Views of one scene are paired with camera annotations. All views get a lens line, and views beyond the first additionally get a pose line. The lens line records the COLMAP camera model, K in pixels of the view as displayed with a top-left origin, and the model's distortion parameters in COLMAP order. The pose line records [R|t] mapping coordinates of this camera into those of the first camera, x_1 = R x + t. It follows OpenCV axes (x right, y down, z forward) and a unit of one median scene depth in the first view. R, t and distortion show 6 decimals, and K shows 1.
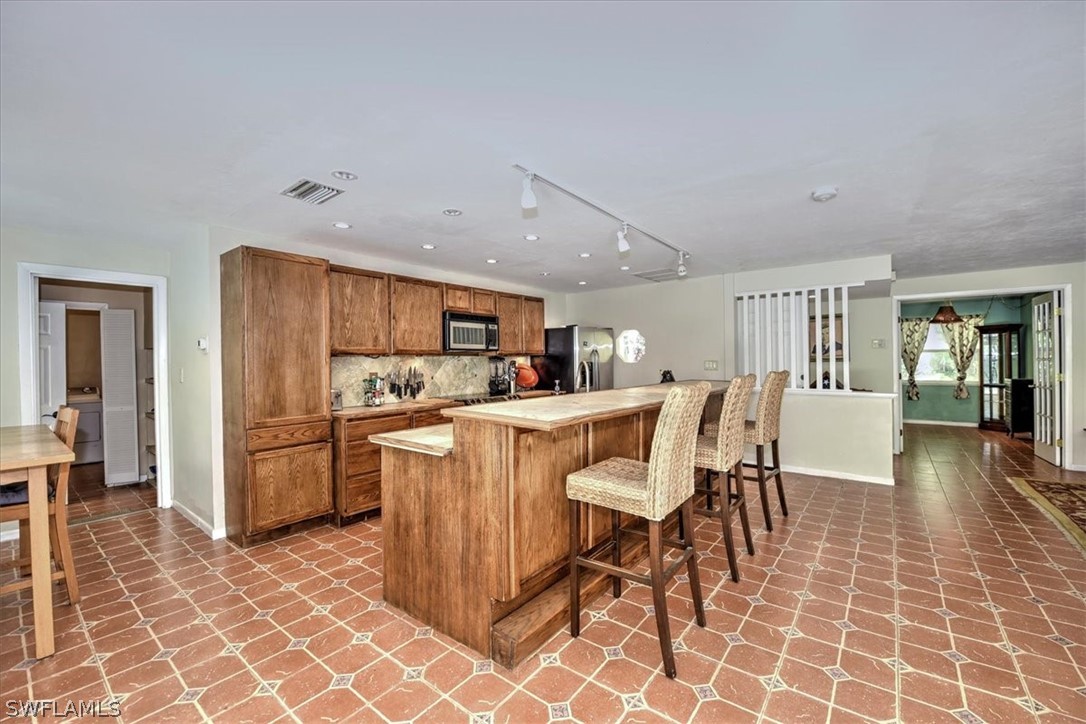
lens RADIAL K [[436.0, 0, 547.7], [0, 436.0, 362.3], [0, 0, 1]] dist [-0.020966, -0.000255]
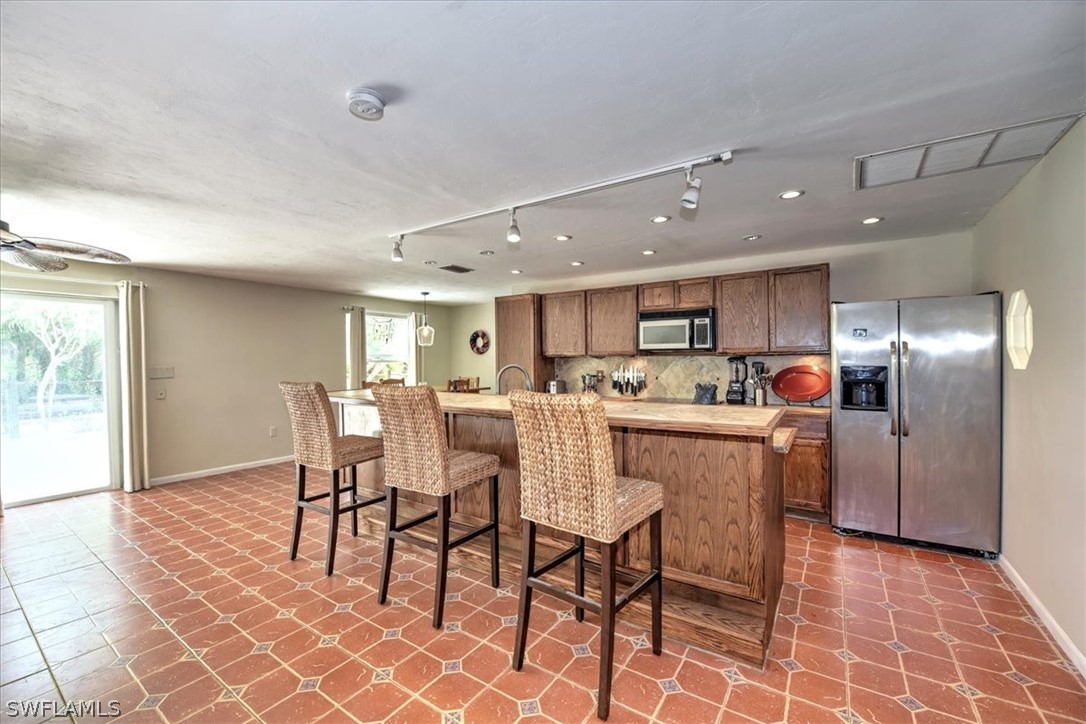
lens RADIAL K [[436.0, 0, 546.7], [0, 436.0, 370.8], [0, 0, 1]] dist [-0.020966, -0.000255]
pose [[0.087289, 0.032205, -0.995662, 0.769643], [-0.000160, 0.999478, 0.032314, -0.014306], [0.996183, -0.002661, 0.087249, 0.709837]]
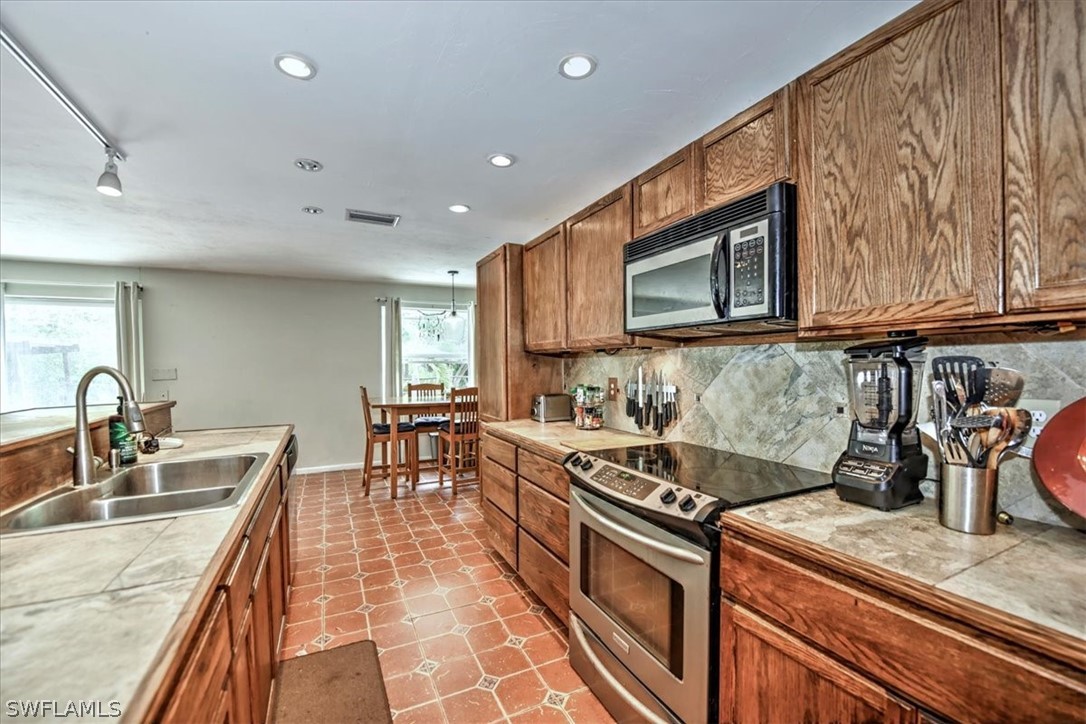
lens RADIAL K [[436.0, 0, 545.4], [0, 436.0, 376.8], [0, 0, 1]] dist [-0.020966, -0.000255]
pose [[-0.431441, 0.036014, -0.901422, 0.200490], [0.004219, 0.999272, 0.037904, -0.002394], [0.902131, 0.012551, -0.431280, 1.130486]]
